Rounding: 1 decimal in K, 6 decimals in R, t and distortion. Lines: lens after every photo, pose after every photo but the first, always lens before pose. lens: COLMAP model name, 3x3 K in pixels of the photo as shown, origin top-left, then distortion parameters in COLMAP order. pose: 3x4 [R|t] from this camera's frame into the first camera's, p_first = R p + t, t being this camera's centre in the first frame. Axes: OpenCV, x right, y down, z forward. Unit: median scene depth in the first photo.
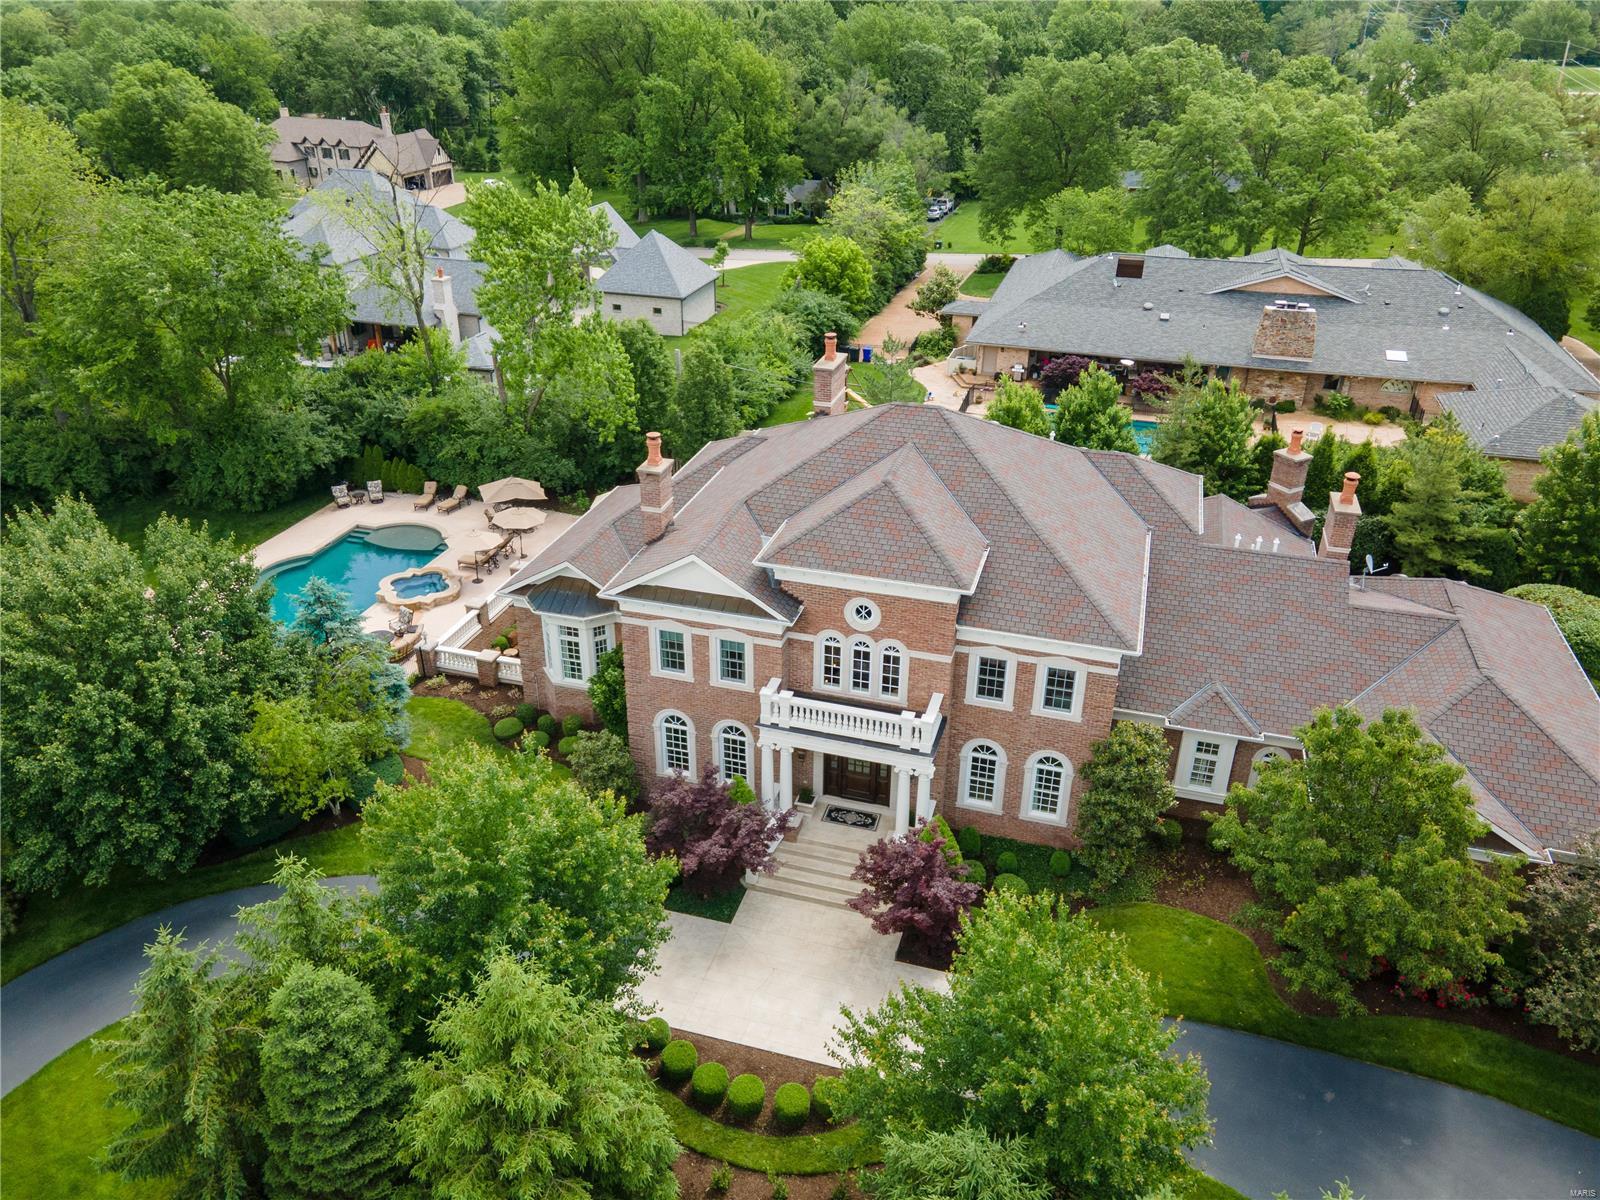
lens RADIAL K [[1144.9, 0, 800.0], [0, 1144.9, 600.0], [0, 0, 1]] dist [0.004201, 0.001976]
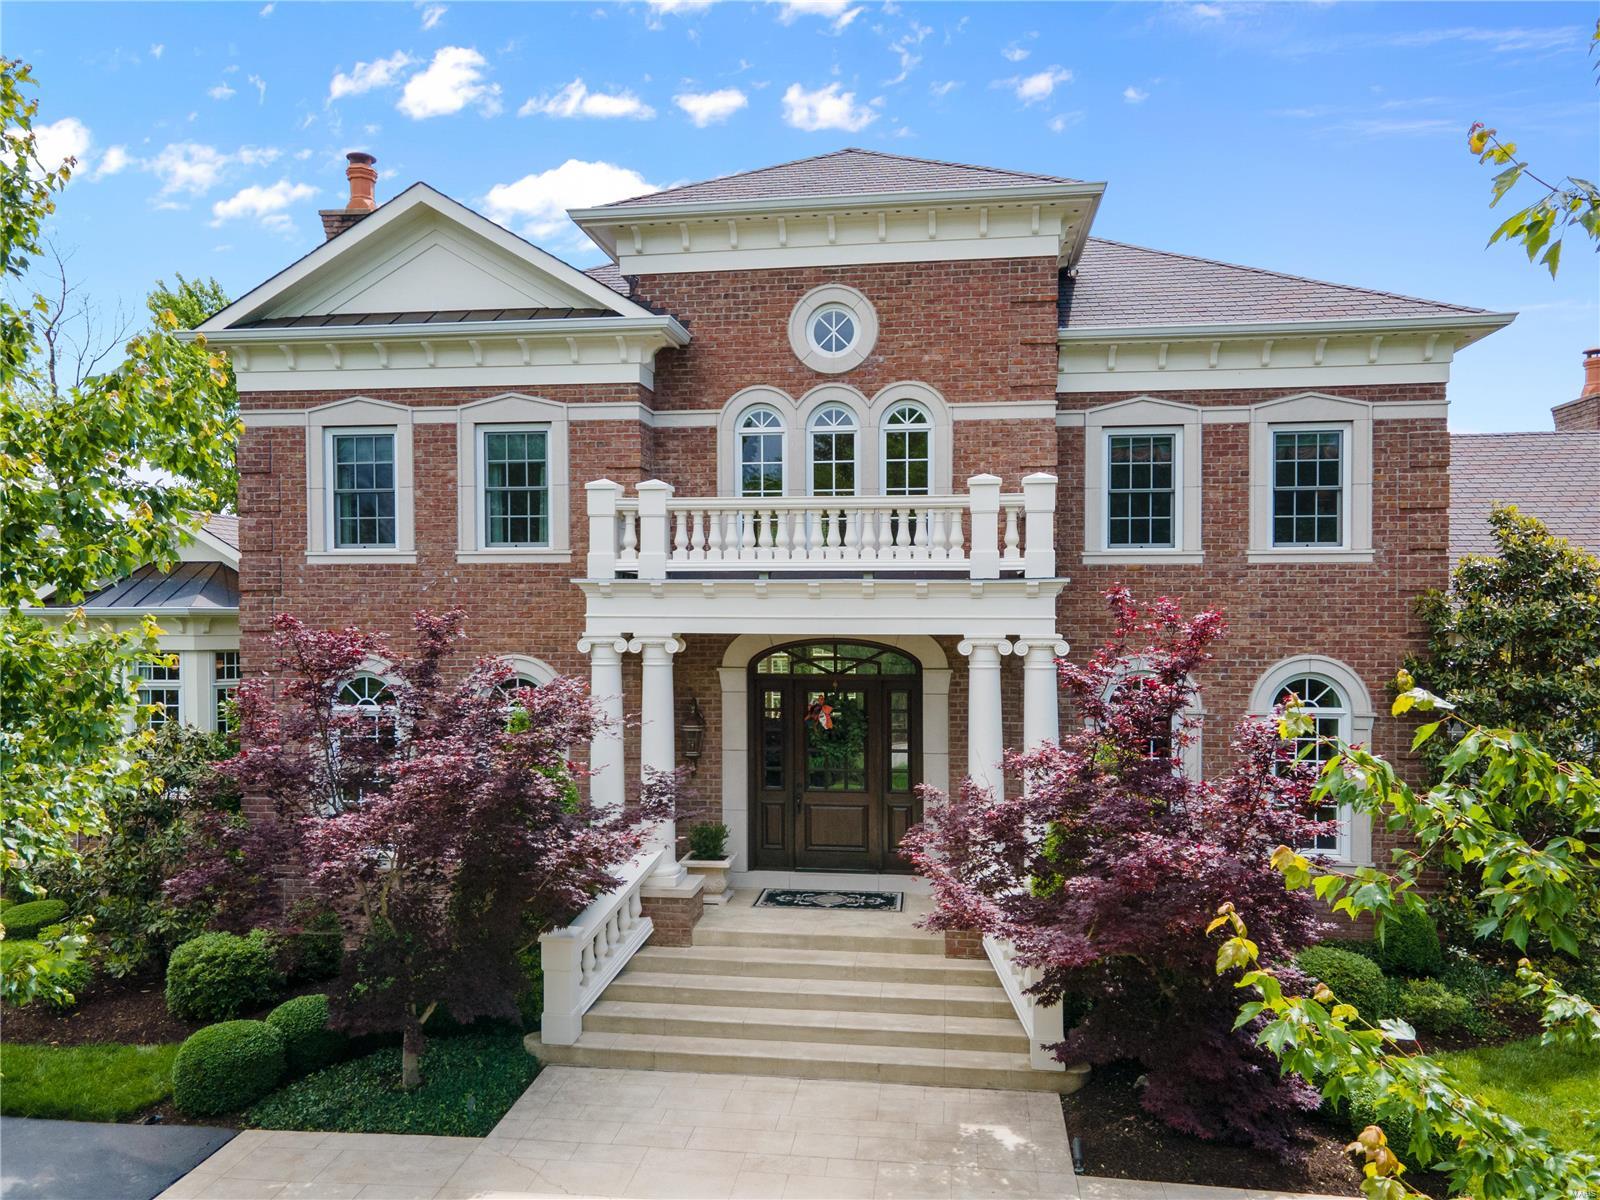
lens RADIAL K [[1221.8, 0, 808.4], [0, 1221.8, 602.7], [0, 0, 1]] dist [0.022778, 0.000918]
pose [[0.987387, -0.014309, 0.157675, -0.026130], [0.080305, 0.903554, -0.420881, 0.286331], [-0.136446, 0.428234, 0.893307, 0.629250]]
